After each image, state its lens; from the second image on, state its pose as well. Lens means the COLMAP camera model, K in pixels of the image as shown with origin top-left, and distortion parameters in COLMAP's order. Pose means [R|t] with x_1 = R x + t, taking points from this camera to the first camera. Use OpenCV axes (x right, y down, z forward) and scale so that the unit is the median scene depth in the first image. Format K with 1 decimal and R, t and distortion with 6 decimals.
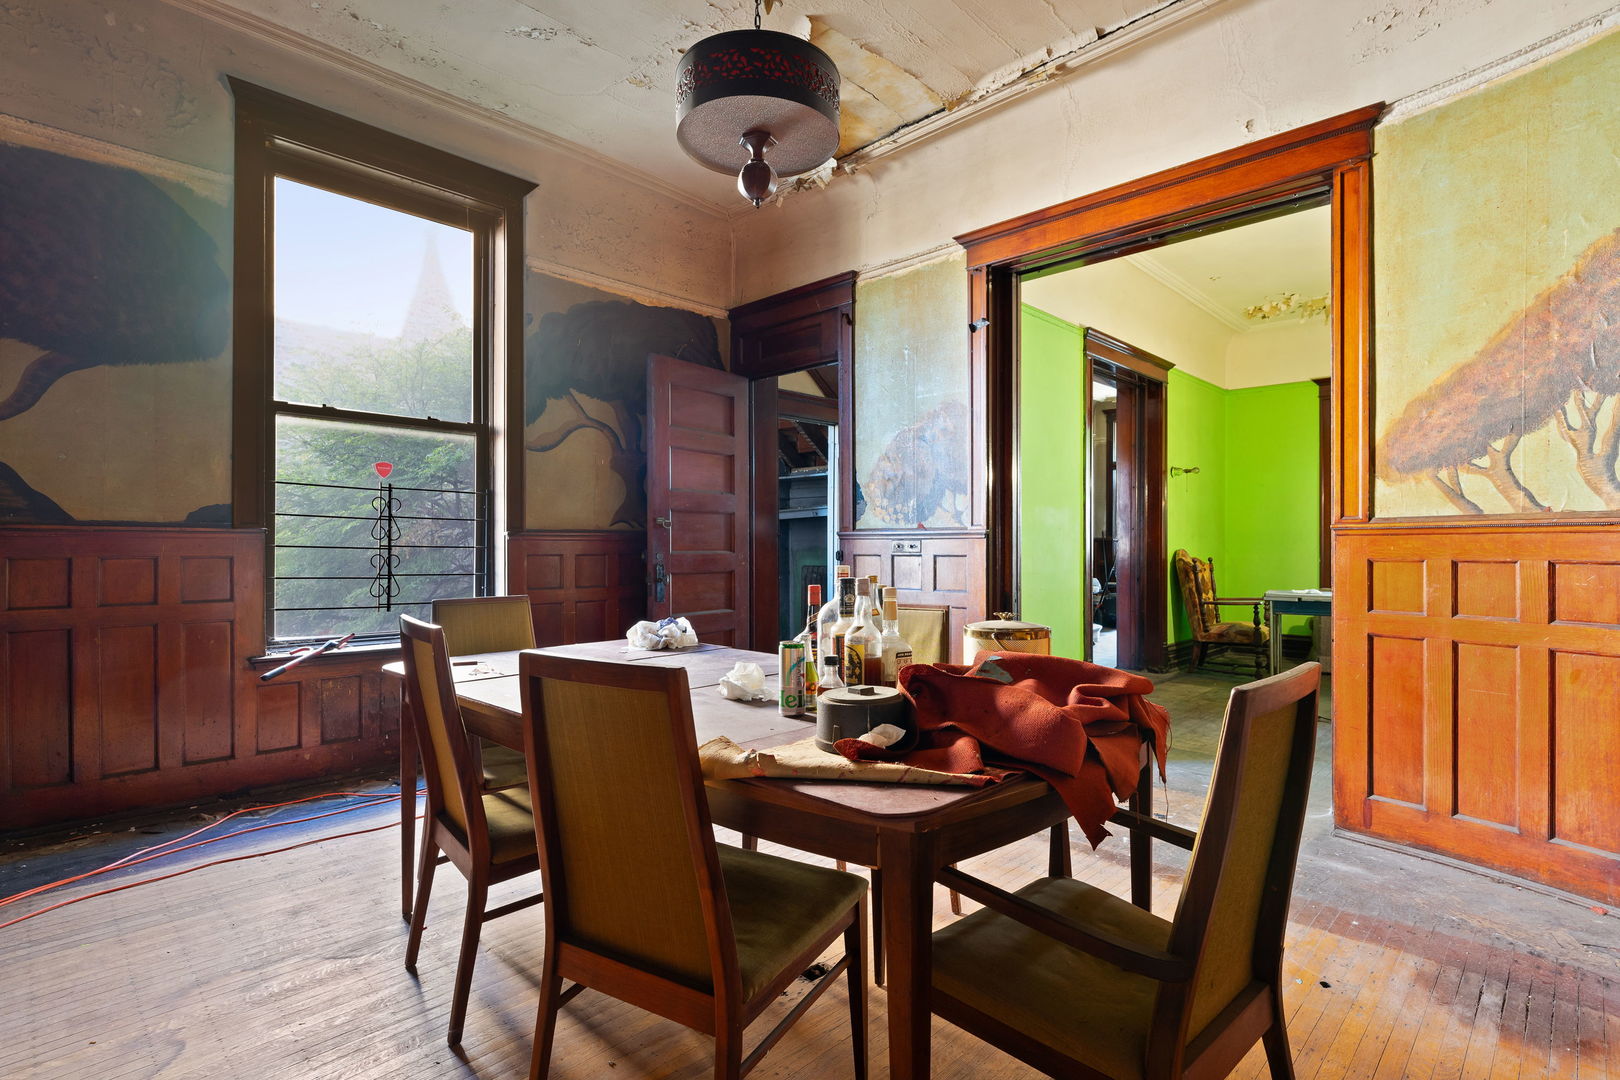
lens RADIAL K [[789.3, 0, 805.8], [0, 789.3, 544.3], [0, 0, 1]] dist [-0.000517, 0.000010]
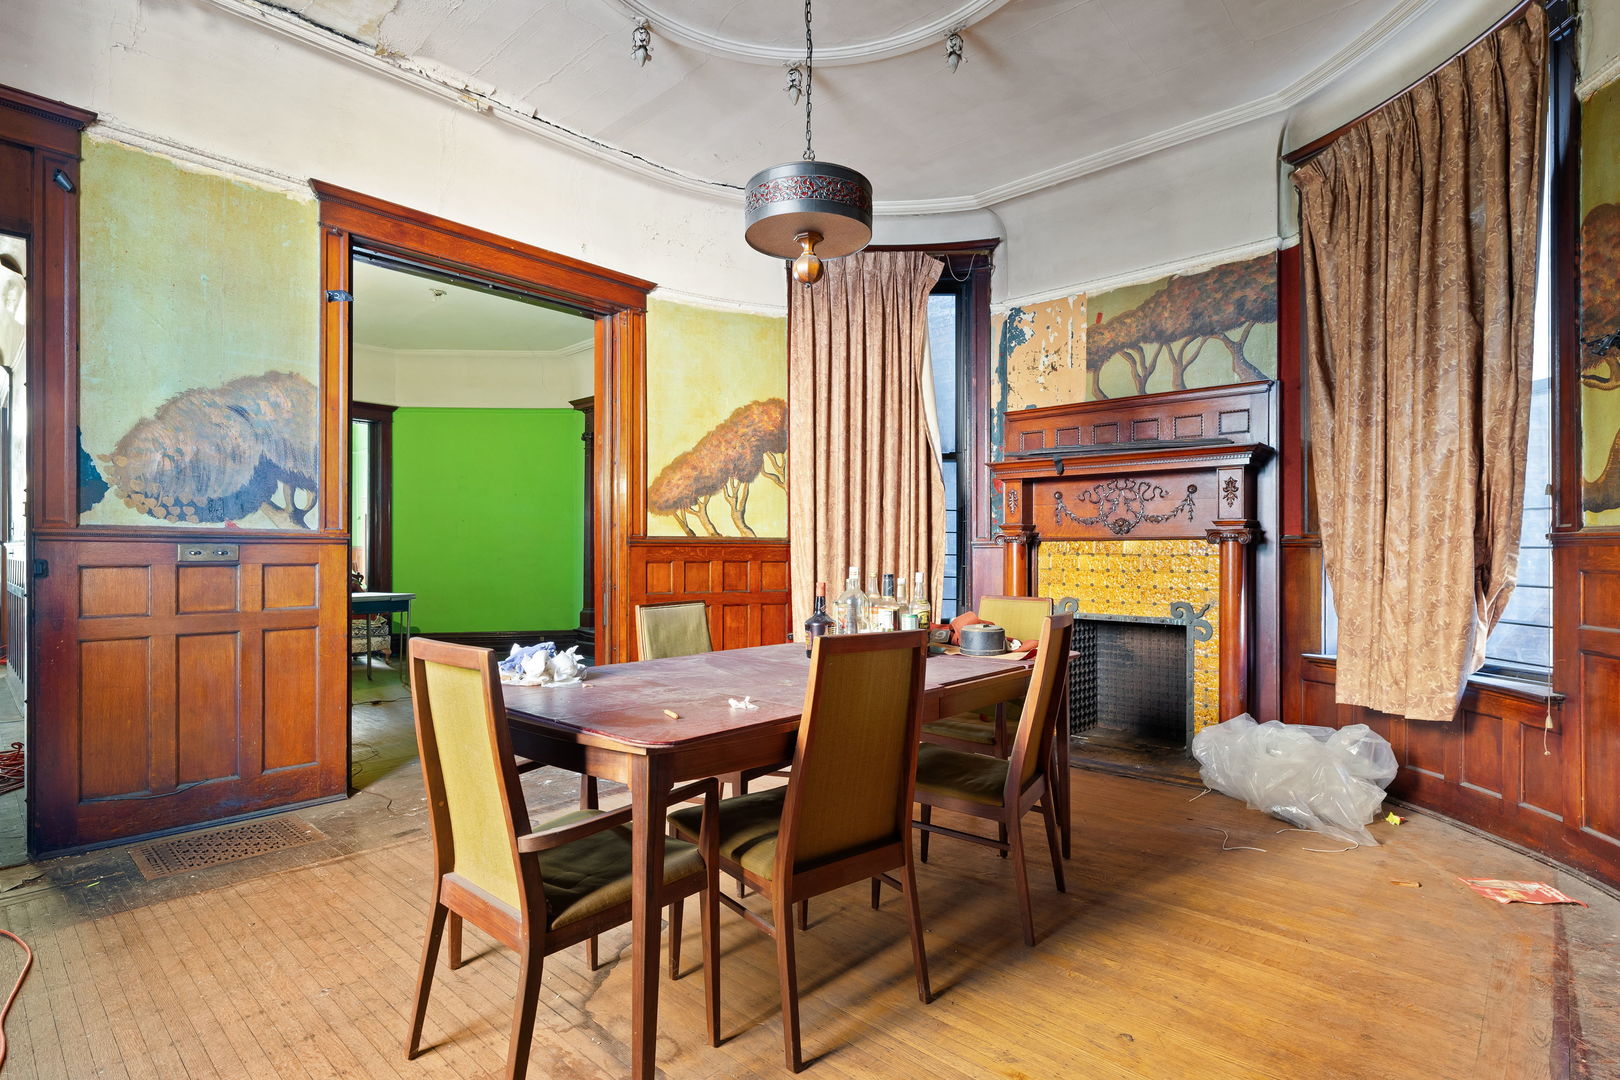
lens RADIAL K [[822.1, 0, 808.6], [0, 822.1, 552.6], [0, 0, 1]] dist [0.001750, 0.000552]
pose [[-0.024941, -0.001316, 0.999688, -1.033473], [-0.006656, 0.999977, 0.001150, -0.003588], [-0.999667, -0.006625, -0.024949, 0.752150]]
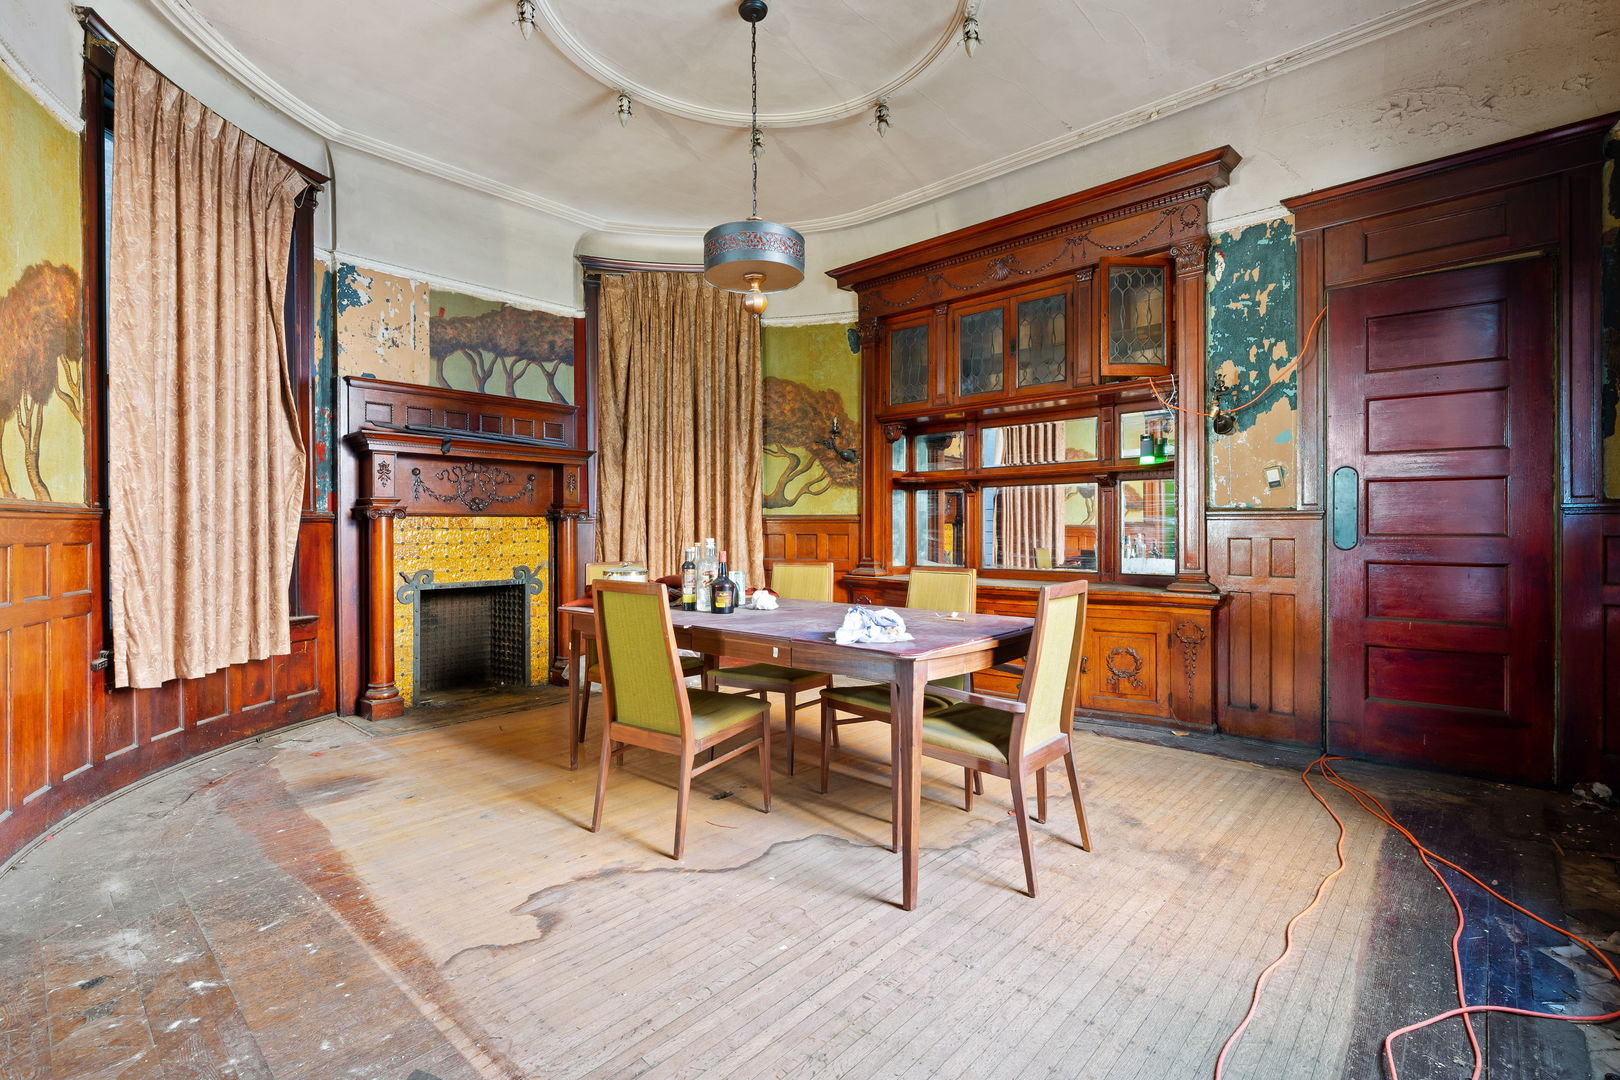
lens RADIAL K [[746.4, 0, 813.0], [0, 746.4, 529.4], [0, 0, 1]] dist [0.002044, 0.000596]
pose [[-0.998948, 0.003577, -0.045726, -0.078823], [0.003688, 0.999990, -0.002351, 0.006470], [0.045717, -0.002517, -0.998951, 1.866732]]
